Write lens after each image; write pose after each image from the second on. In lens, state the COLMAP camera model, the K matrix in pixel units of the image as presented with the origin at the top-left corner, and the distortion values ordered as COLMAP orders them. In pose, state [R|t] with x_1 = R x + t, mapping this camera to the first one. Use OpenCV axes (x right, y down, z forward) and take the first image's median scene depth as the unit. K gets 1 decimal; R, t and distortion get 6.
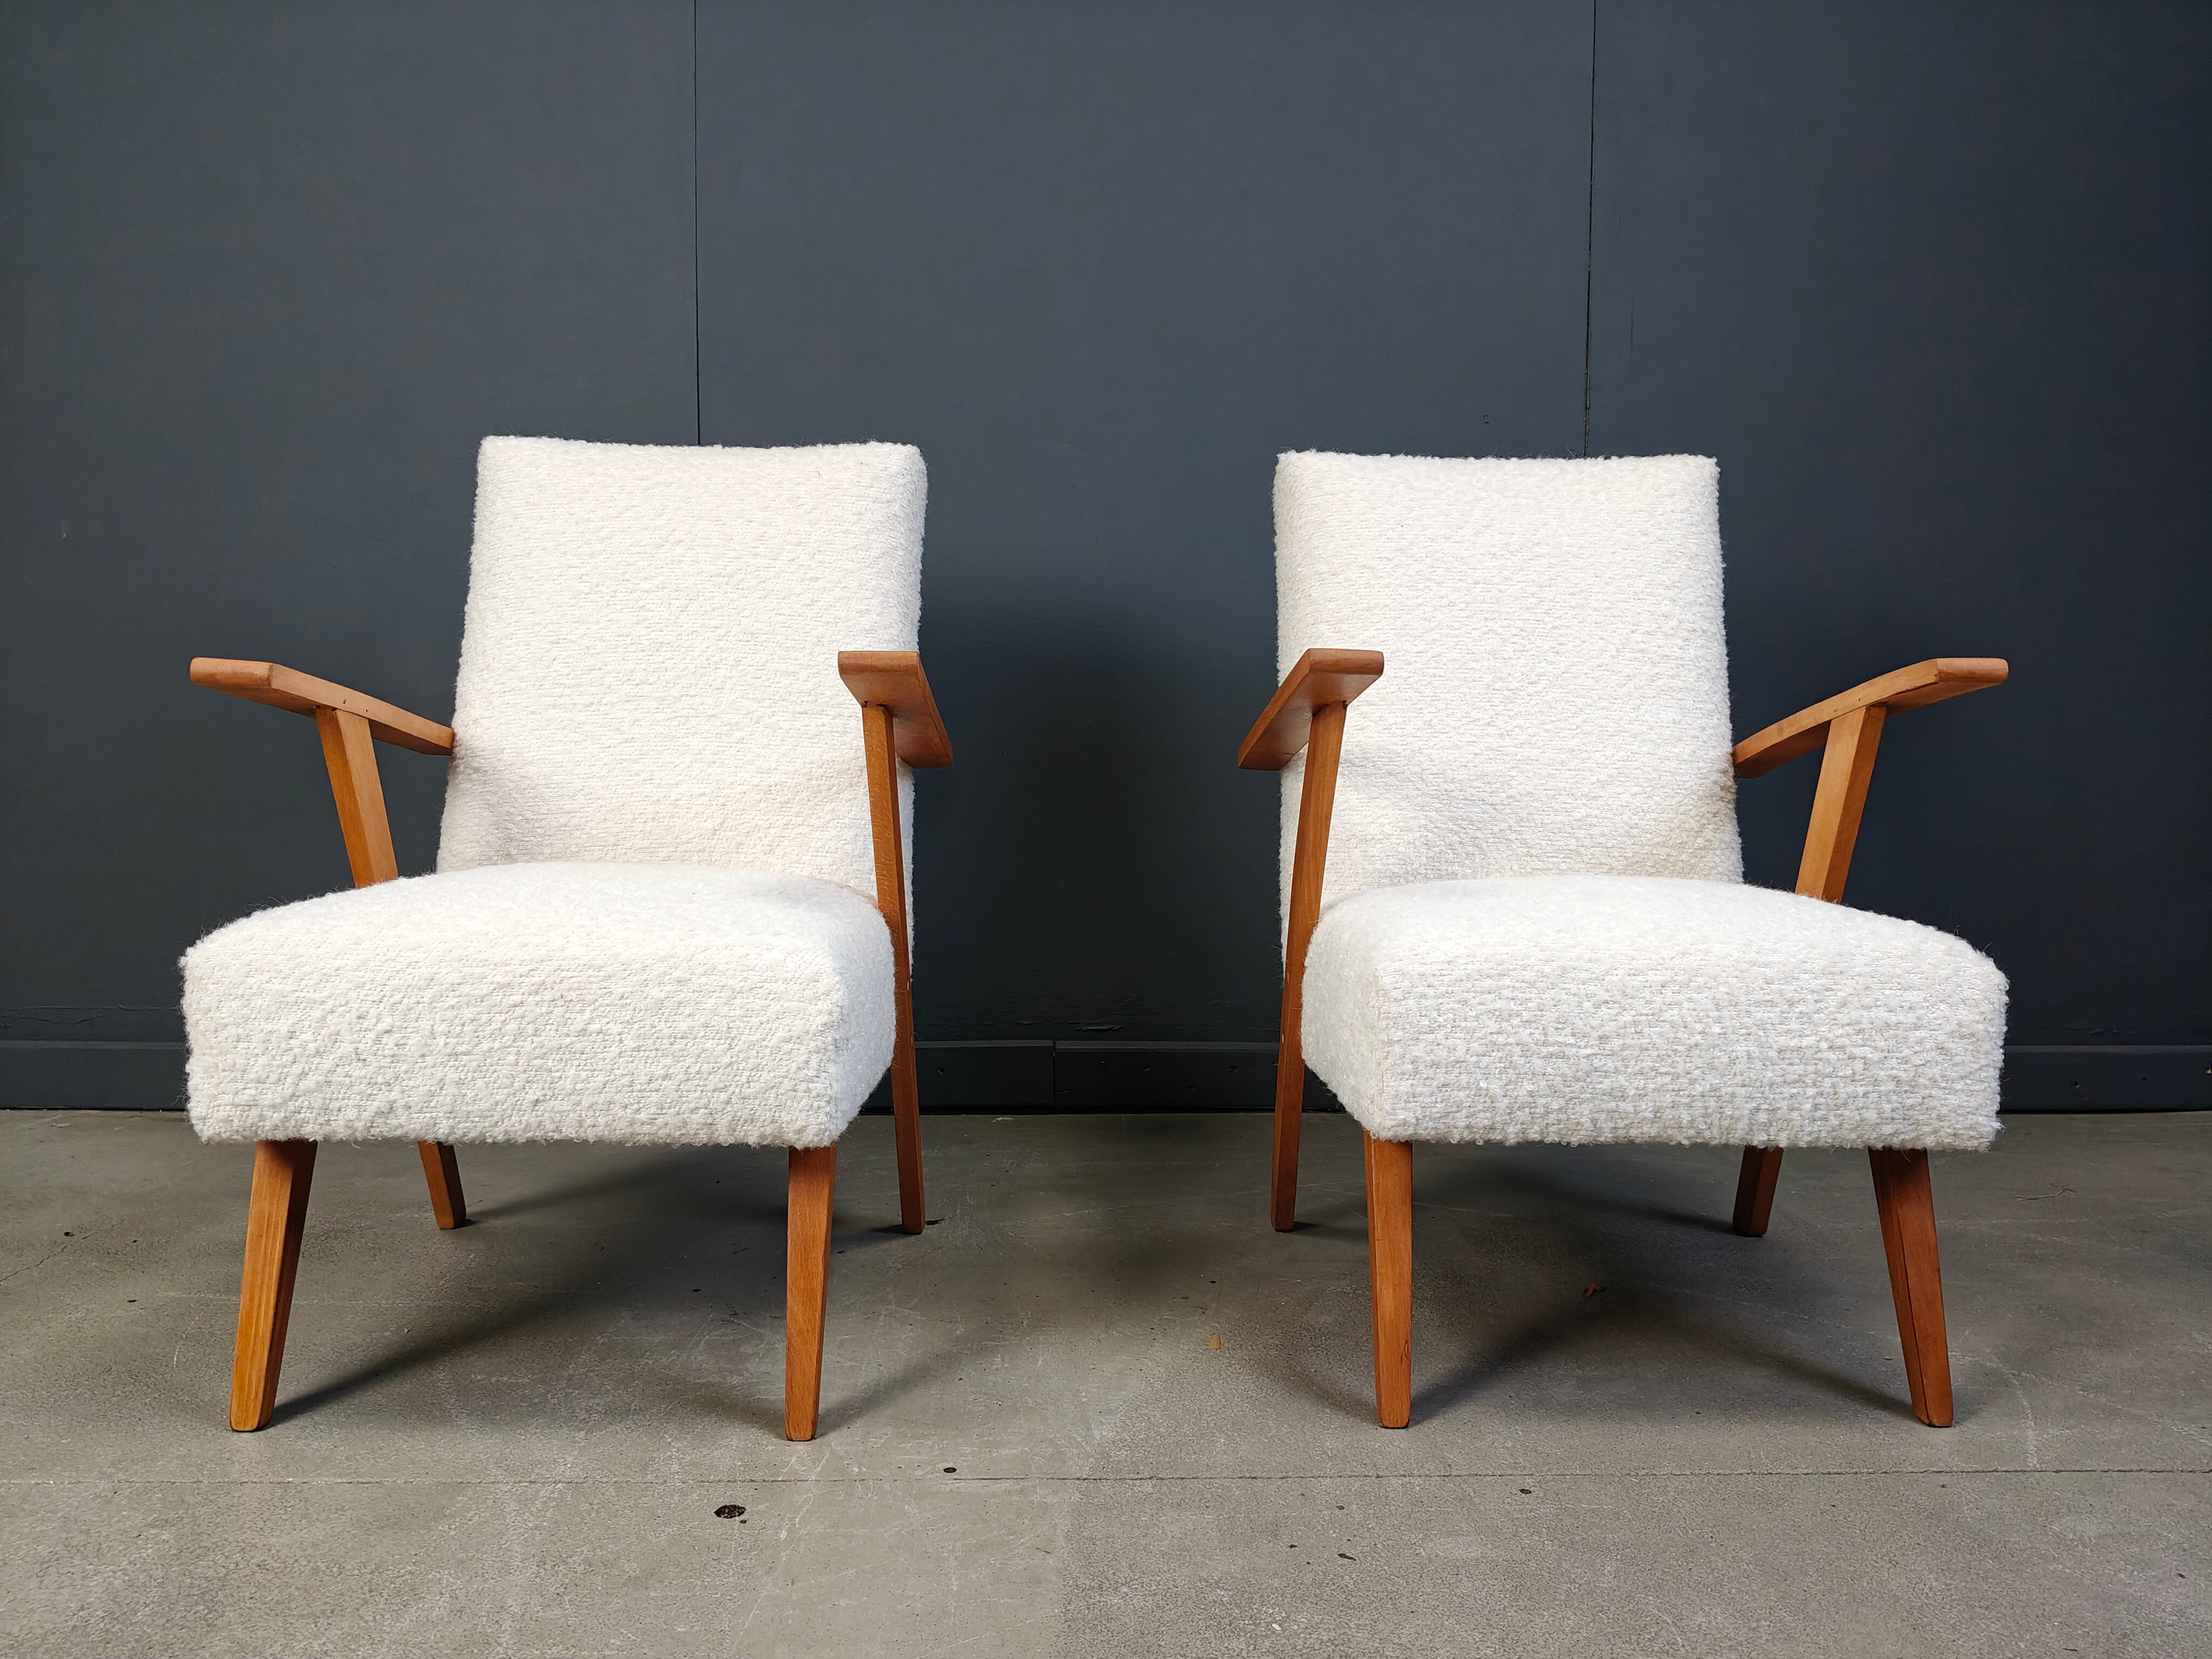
lens RADIAL K [[1732.0, 0, 1109.3], [0, 1732.0, 832.9], [0, 0, 1]] dist [0.006632, -0.048000]
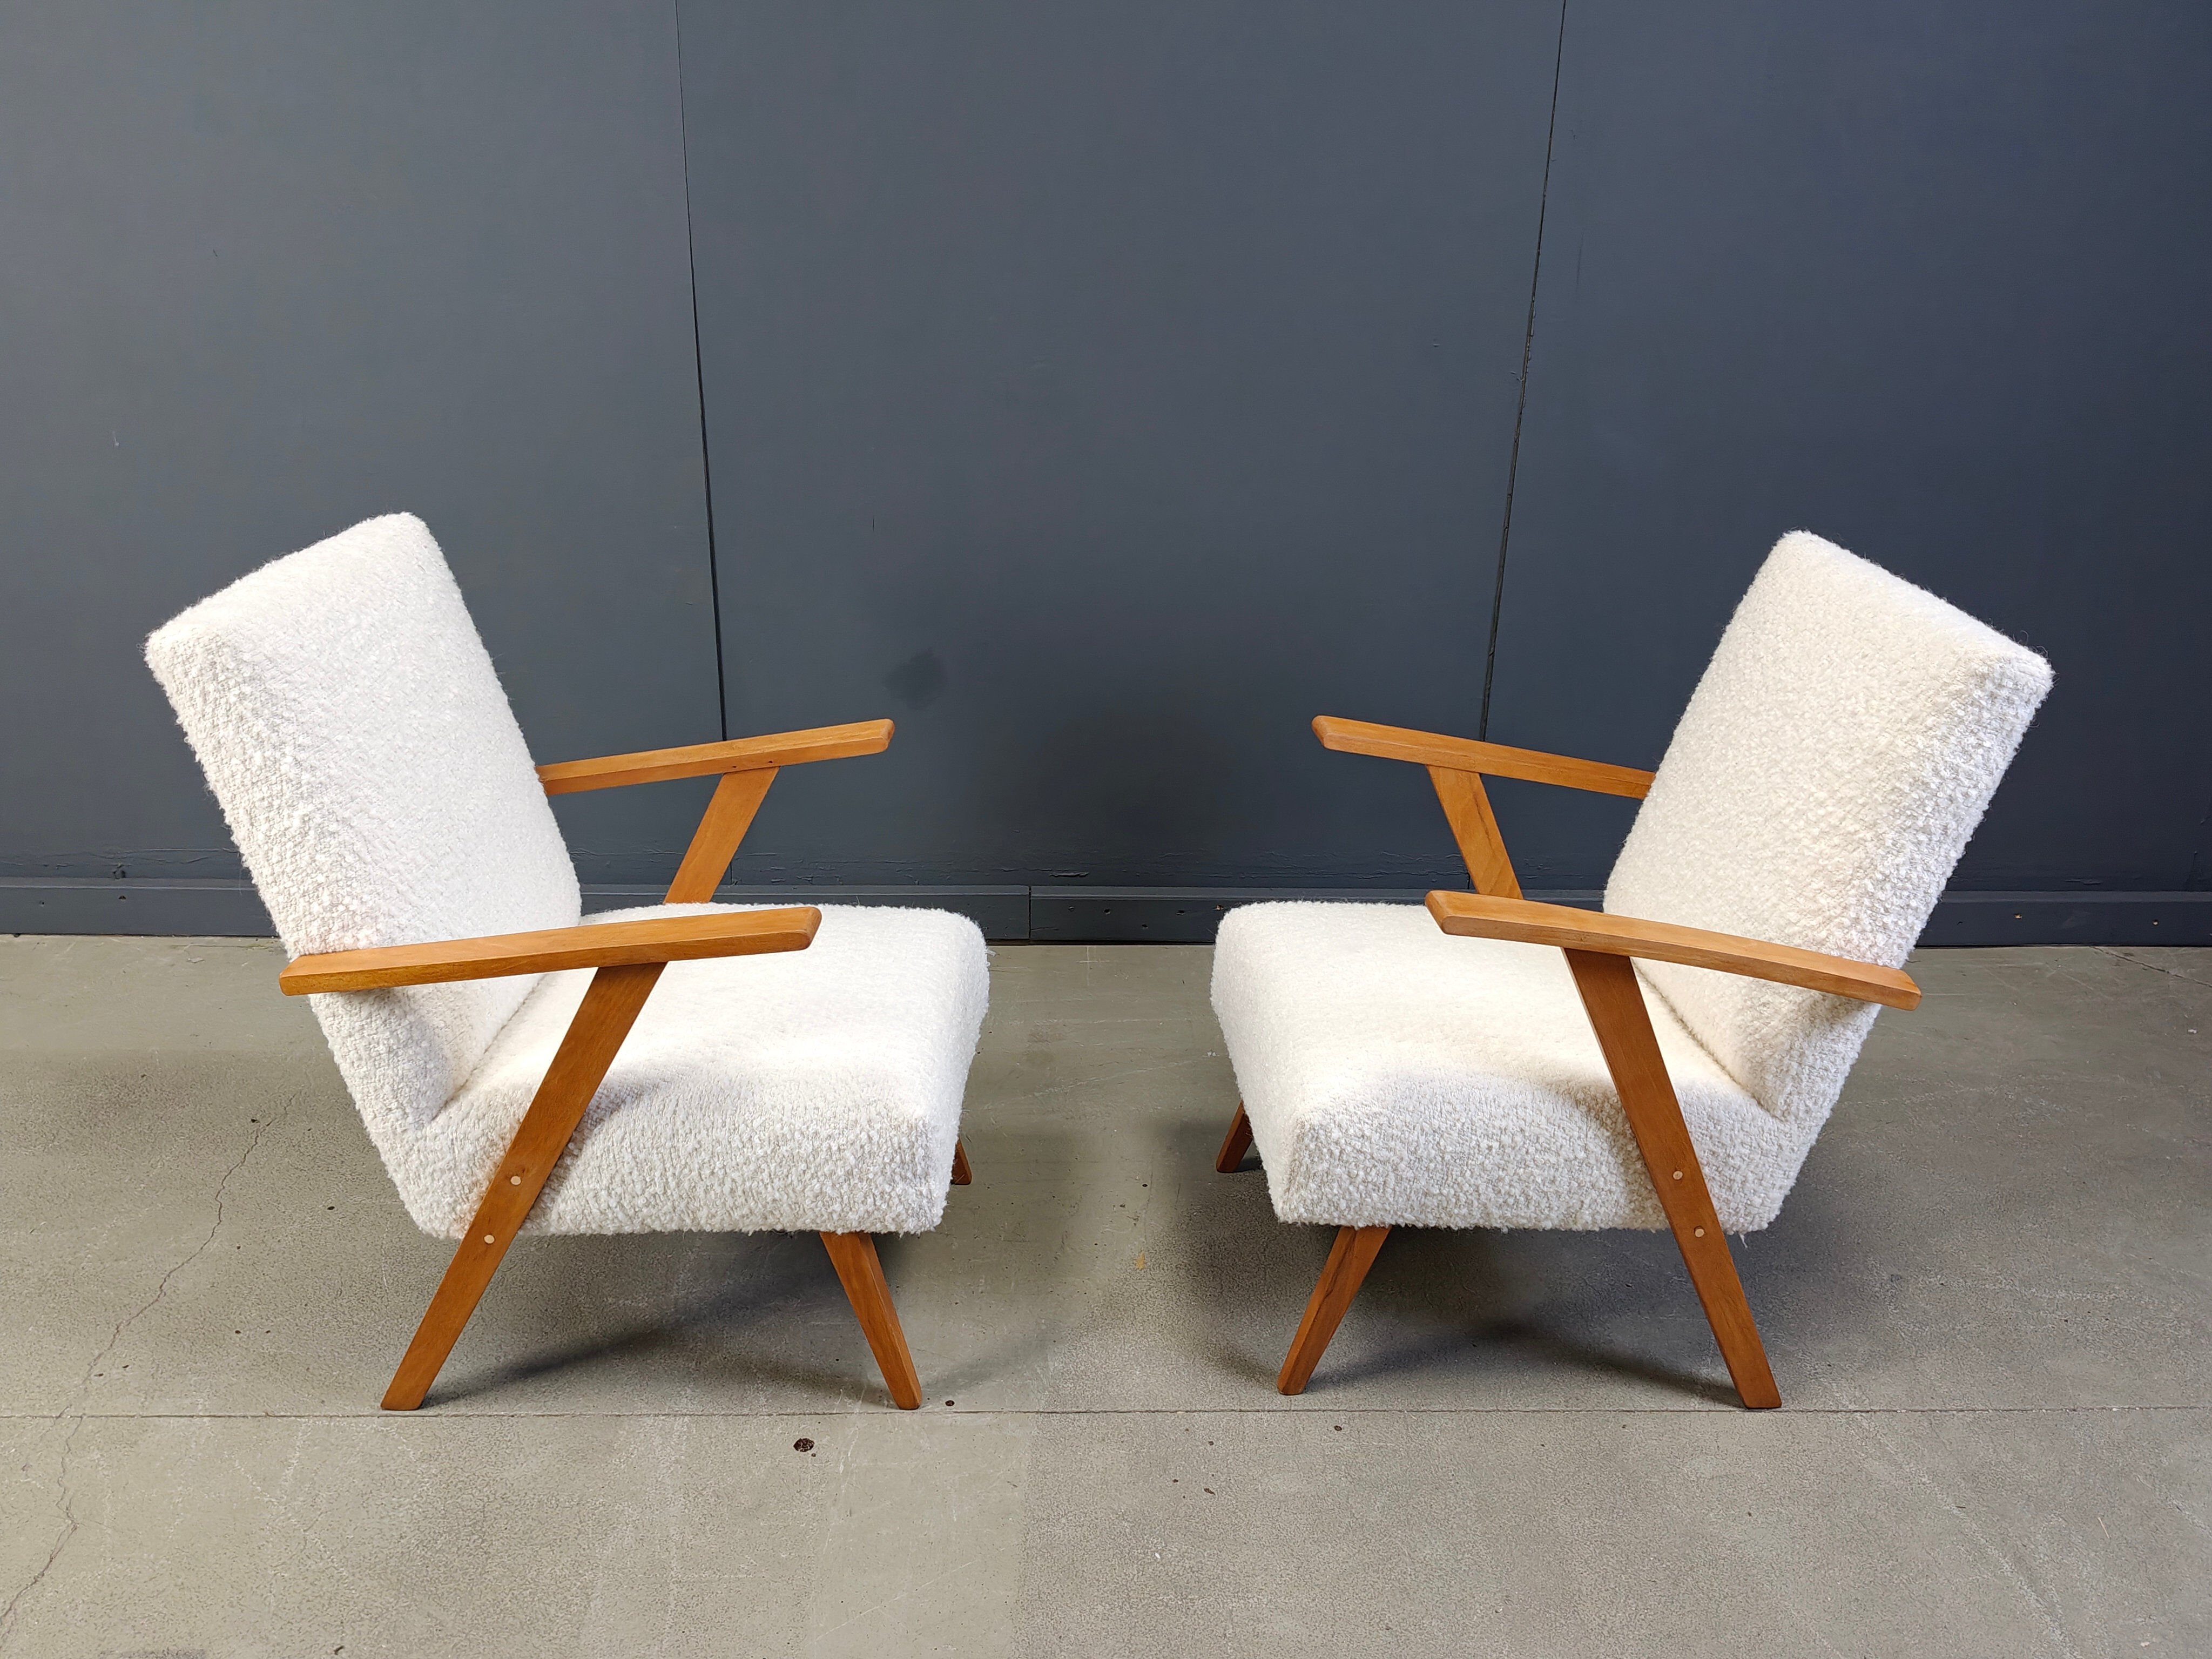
lens RADIAL K [[1838.1, 0, 1106.0], [0, 1838.1, 829.5], [0, 0, 1]] dist [0.063615, -0.145993]
pose [[0.999897, 0.013921, 0.003585, 0.027090], [-0.014345, 0.950034, 0.311816, -0.563366], [0.000935, -0.311835, 0.950136, -0.325802]]
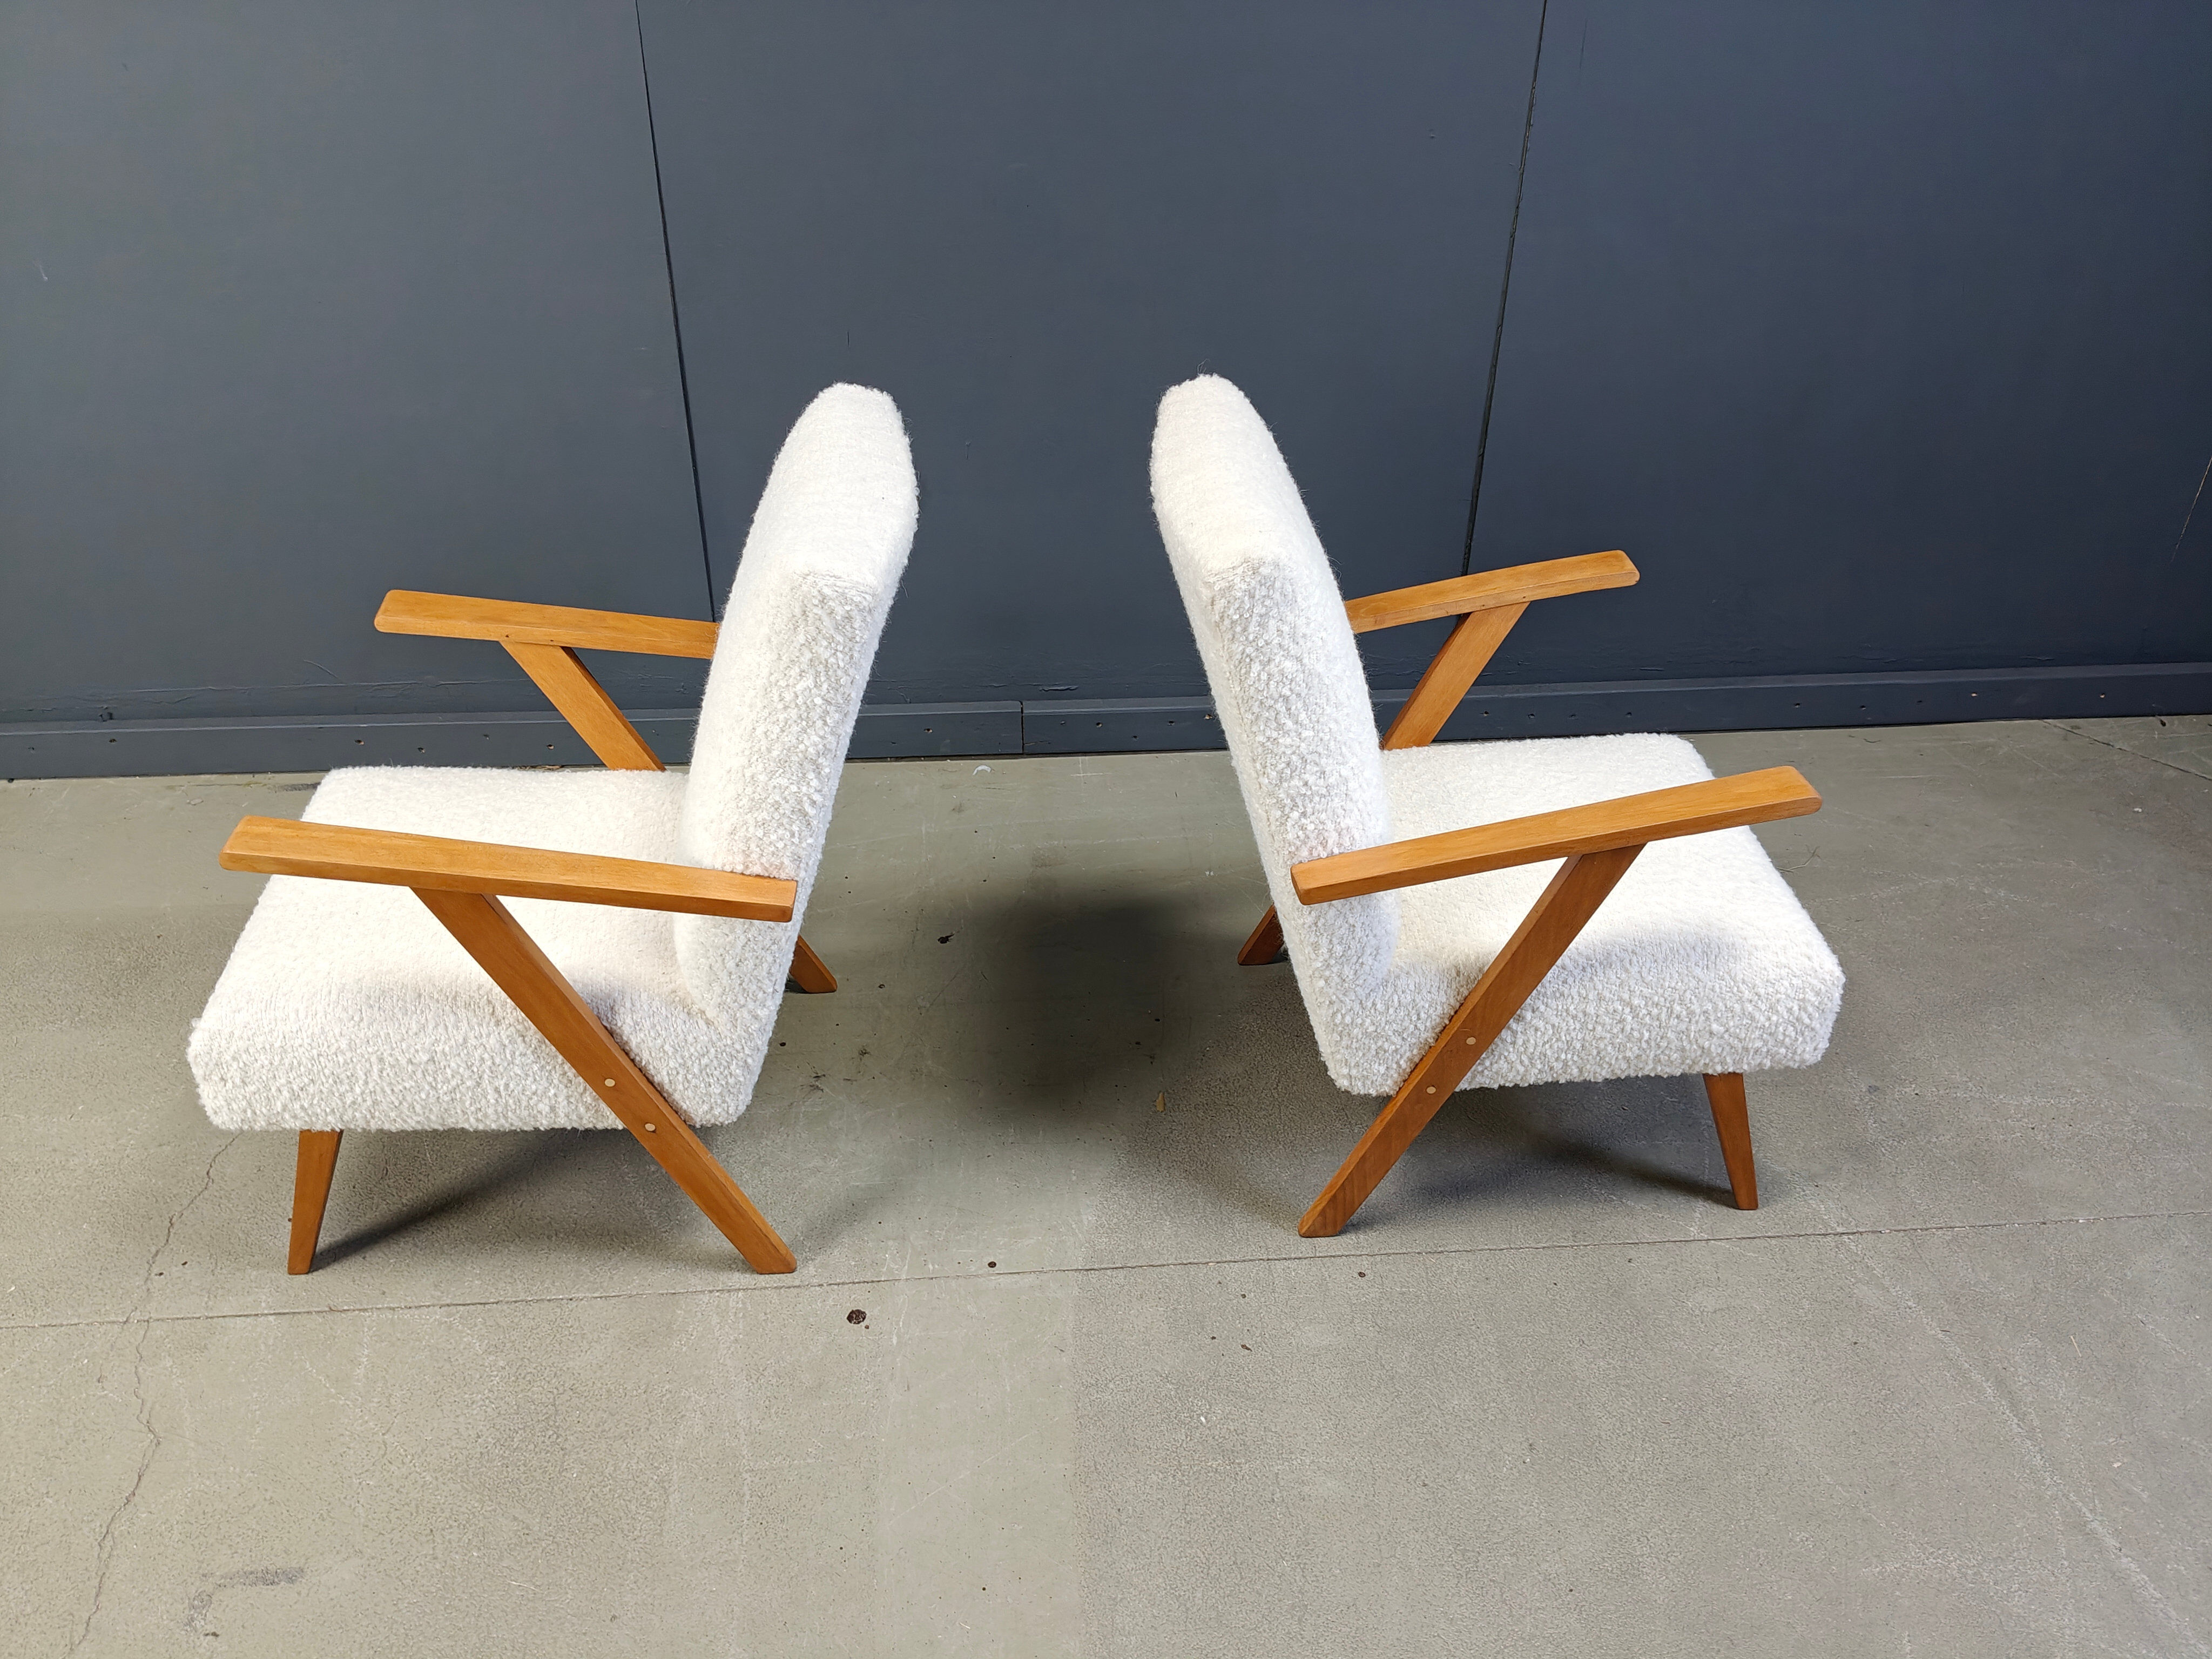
lens RADIAL K [[1704.2, 0, 1101.8], [0, 1704.2, 833.1], [0, 0, 1]] dist [0.092023, -0.213462]
pose [[0.999027, -0.020639, 0.038981, -0.044013], [-0.000858, 0.874514, 0.484999, -0.679268], [-0.044099, -0.484560, 0.873646, -0.143678]]
